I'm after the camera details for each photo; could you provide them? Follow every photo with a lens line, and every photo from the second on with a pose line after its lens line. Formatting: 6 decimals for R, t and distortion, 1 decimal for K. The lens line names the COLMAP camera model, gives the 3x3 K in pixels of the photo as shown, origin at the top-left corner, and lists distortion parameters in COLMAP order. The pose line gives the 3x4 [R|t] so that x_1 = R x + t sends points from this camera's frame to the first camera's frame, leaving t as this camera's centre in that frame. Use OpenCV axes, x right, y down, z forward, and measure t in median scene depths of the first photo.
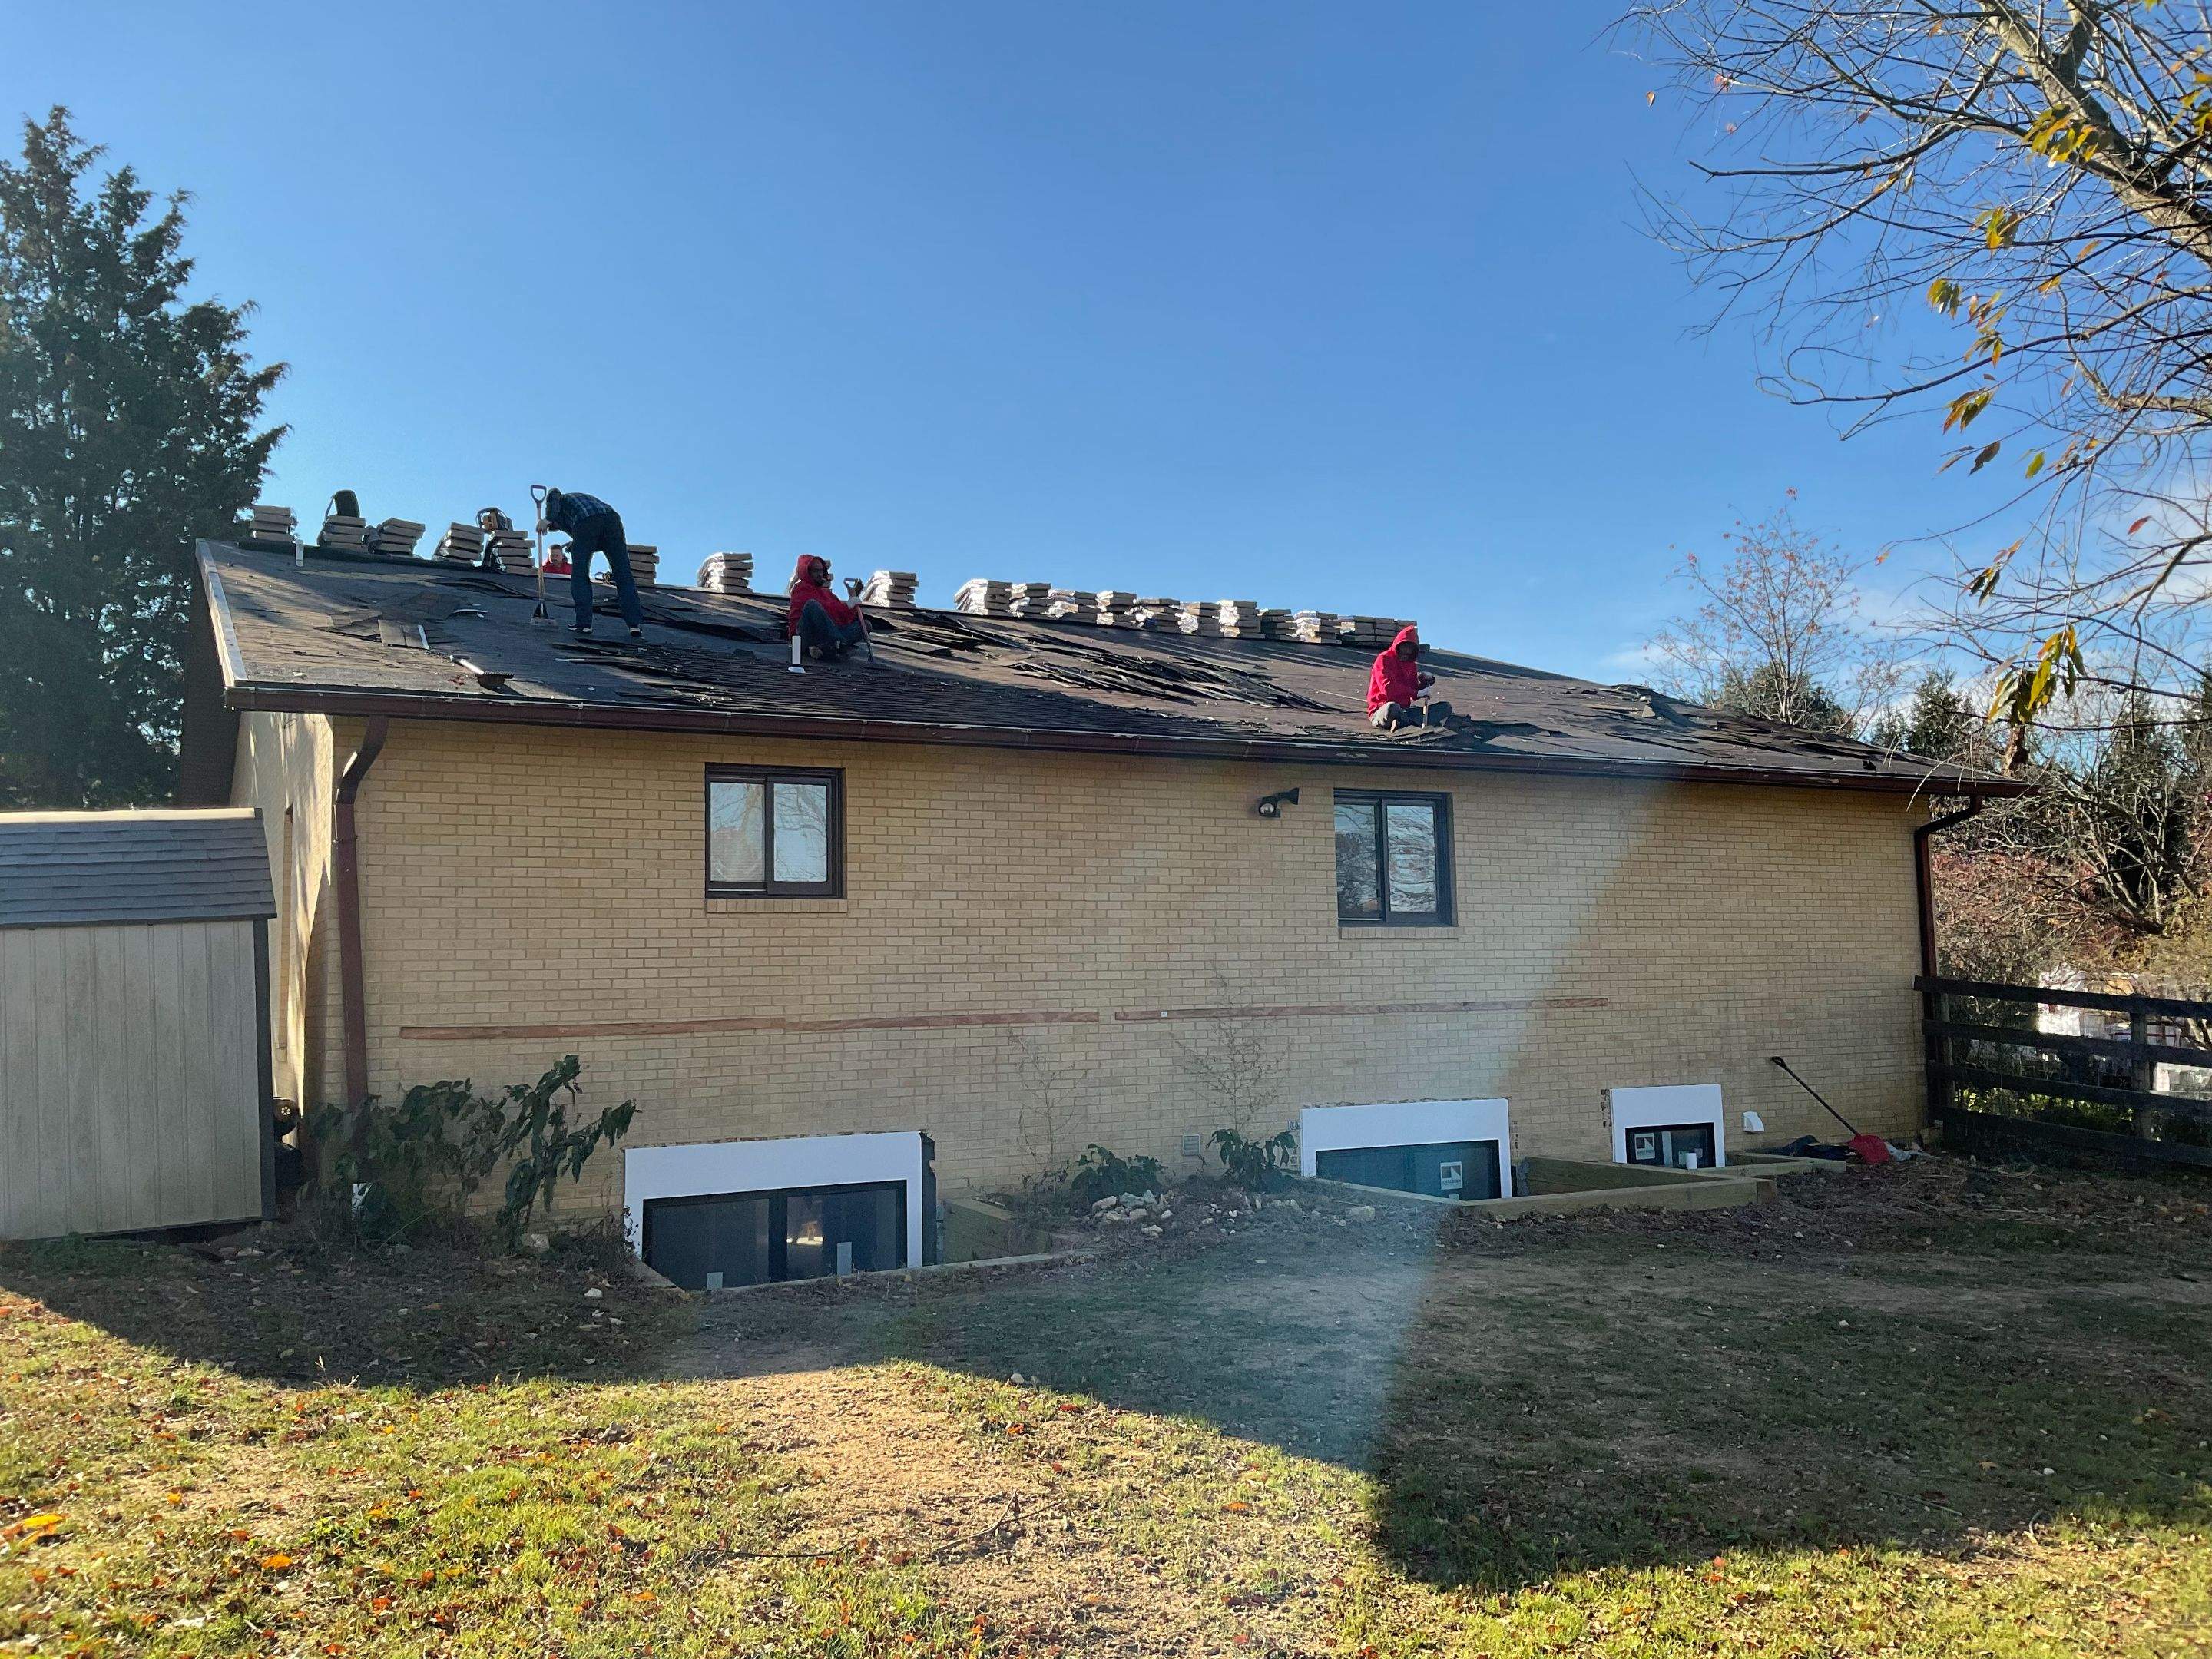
lens RADIAL K [[1848.2, 0, 1095.2], [0, 1848.2, 834.7], [0, 0, 1]] dist [0.146929, -0.275609]
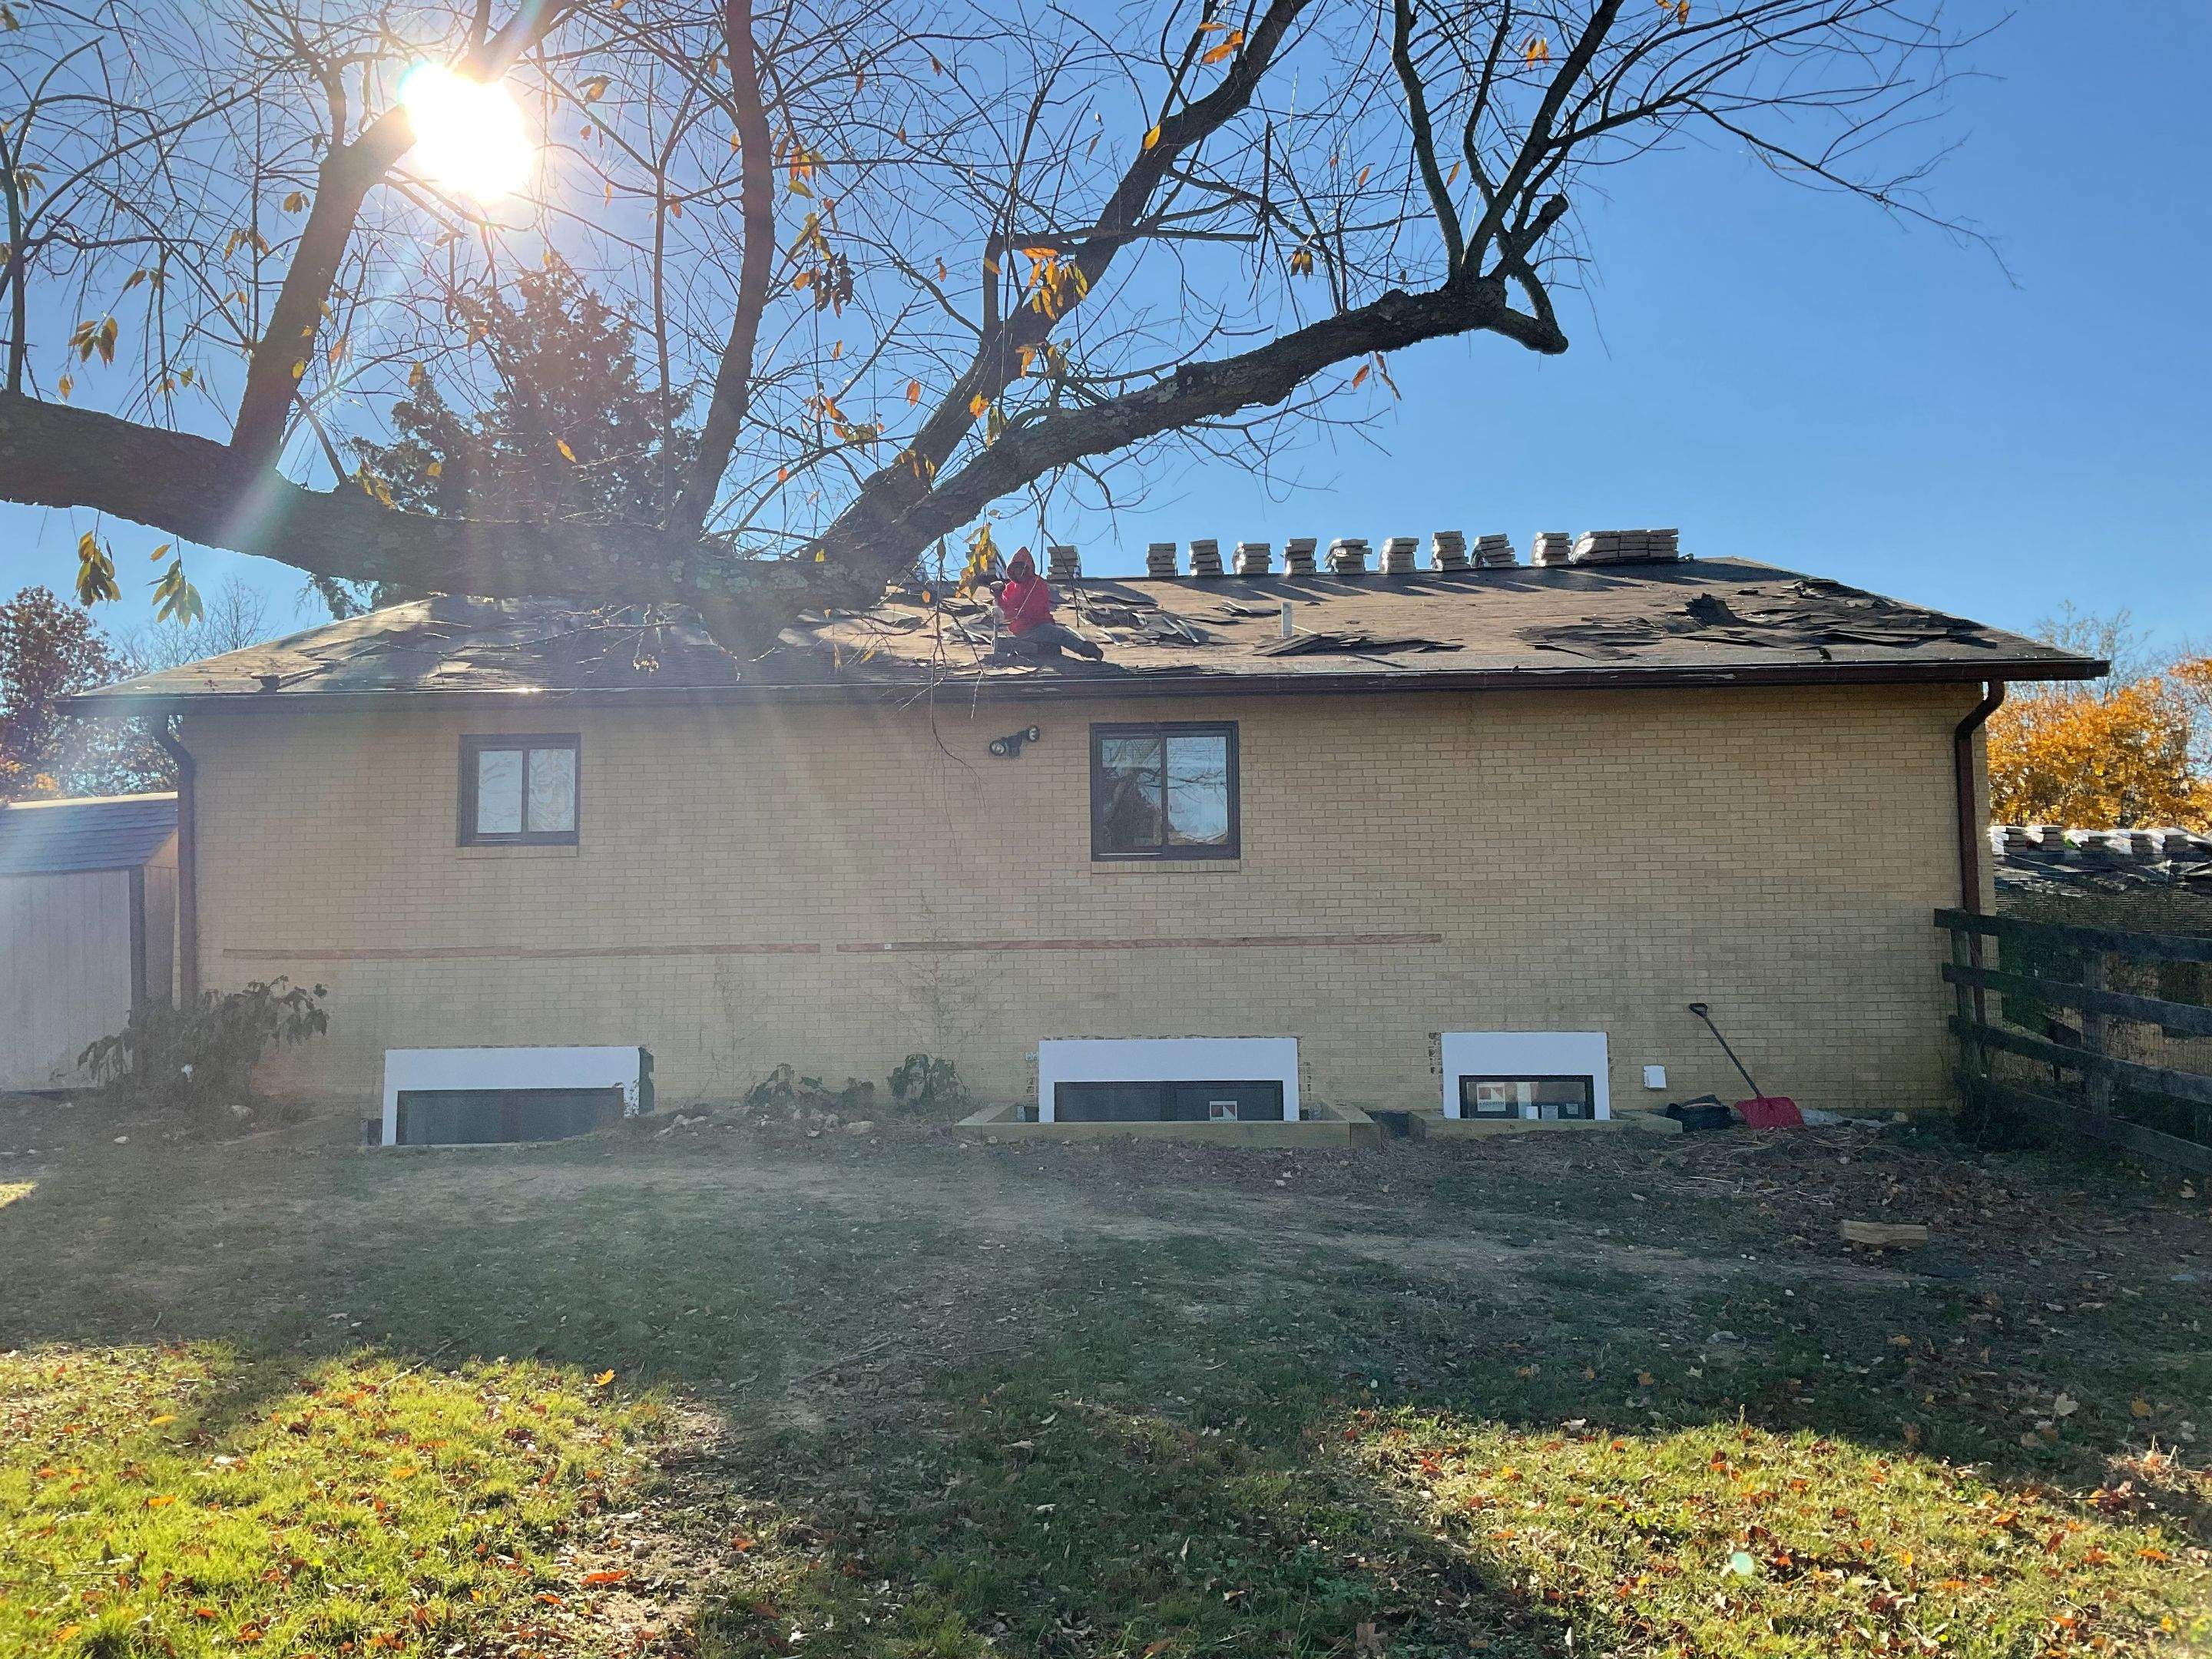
lens RADIAL K [[1848.2, 0, 1095.2], [0, 1848.2, 834.7], [0, 0, 1]] dist [0.146929, -0.275609]
pose [[0.851232, -0.034591, -0.523648, 0.634322], [0.038364, 0.999257, -0.003645, 0.037398], [0.523386, -0.016987, 0.851927, 0.142673]]
